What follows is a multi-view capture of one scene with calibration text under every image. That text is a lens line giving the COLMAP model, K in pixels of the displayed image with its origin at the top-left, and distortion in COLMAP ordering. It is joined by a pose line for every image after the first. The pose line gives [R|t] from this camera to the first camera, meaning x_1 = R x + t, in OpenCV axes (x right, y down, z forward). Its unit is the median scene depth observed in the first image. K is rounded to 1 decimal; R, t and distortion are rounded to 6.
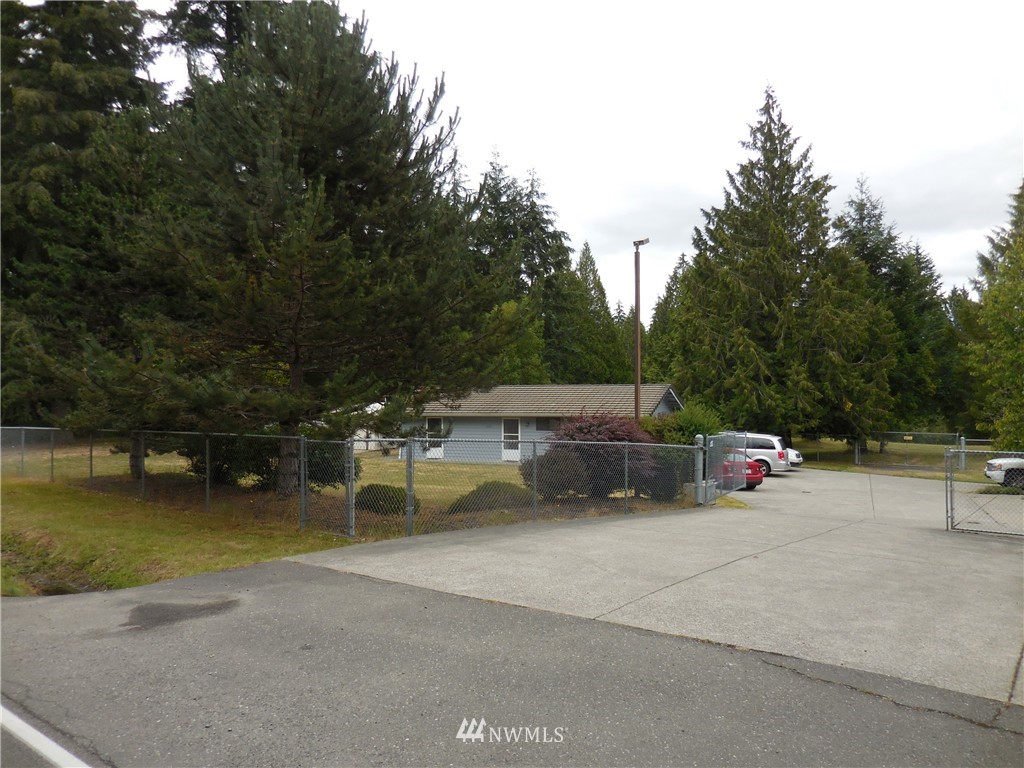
lens RADIAL K [[796.1, 0, 515.0], [0, 796.1, 378.6], [0, 0, 1]] dist [0.014381, 0.002147]
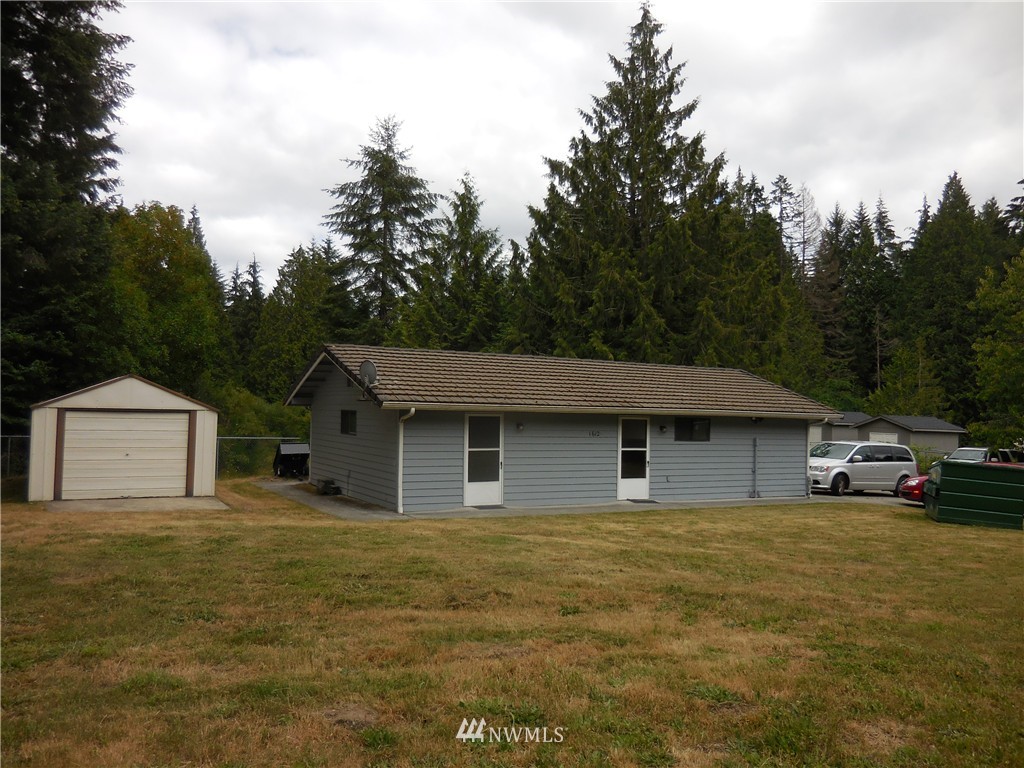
lens RADIAL K [[833.2, 0, 517.6], [0, 833.2, 394.9], [0, 0, 1]] dist [-0.058878, 0.016776]
pose [[0.578631, 0.040986, 0.814559, -0.444100], [-0.044624, 0.998831, -0.018558, 0.044132], [-0.814368, -0.025611, 0.579784, 0.674174]]
